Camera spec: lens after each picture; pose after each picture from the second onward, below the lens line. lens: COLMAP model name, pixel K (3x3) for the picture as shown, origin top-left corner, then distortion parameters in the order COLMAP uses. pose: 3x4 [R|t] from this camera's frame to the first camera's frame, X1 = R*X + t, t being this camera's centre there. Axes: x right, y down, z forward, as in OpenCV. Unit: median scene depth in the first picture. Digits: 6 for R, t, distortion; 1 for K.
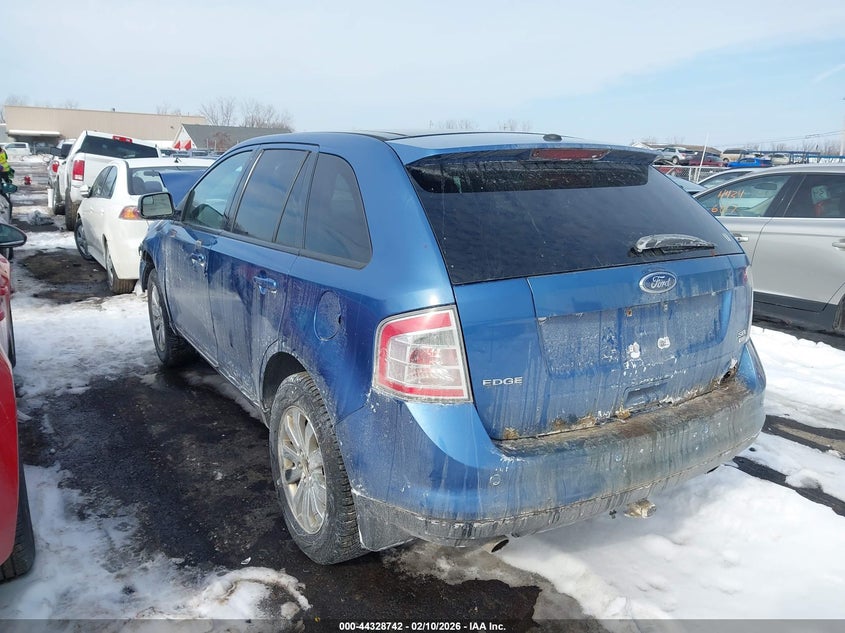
lens RADIAL K [[688.6, 0, 421.8], [0, 688.6, 317.5], [0, 0, 1]] dist [-0.009124, 0.004759]
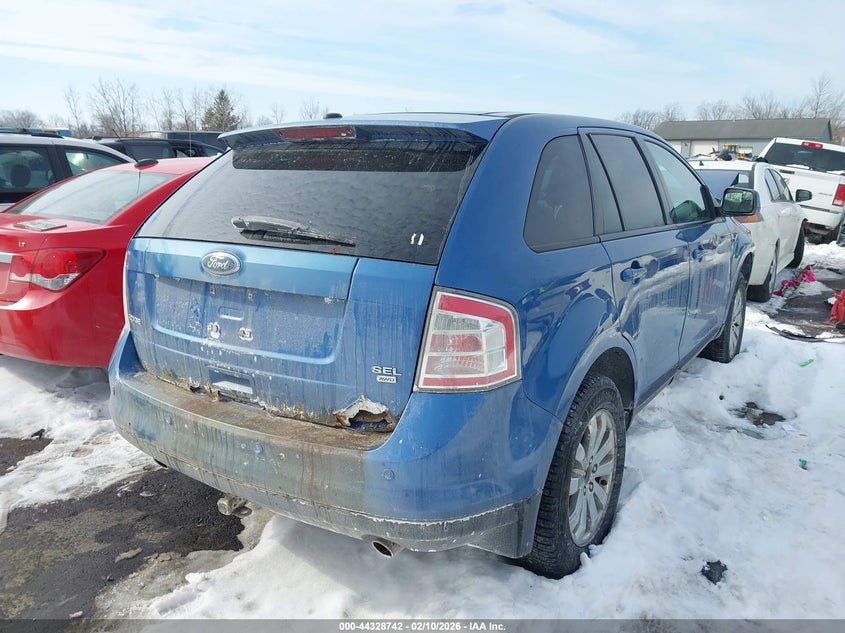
lens RADIAL K [[688.6, 0, 422.1], [0, 688.6, 315.0], [0, 0, 1]] dist [-0.009124, 0.004759]
pose [[0.409042, 0.180944, -0.894396, 1.177356], [-0.201383, 0.973877, 0.104924, -0.122000], [0.890017, 0.137198, 0.434795, 0.755913]]
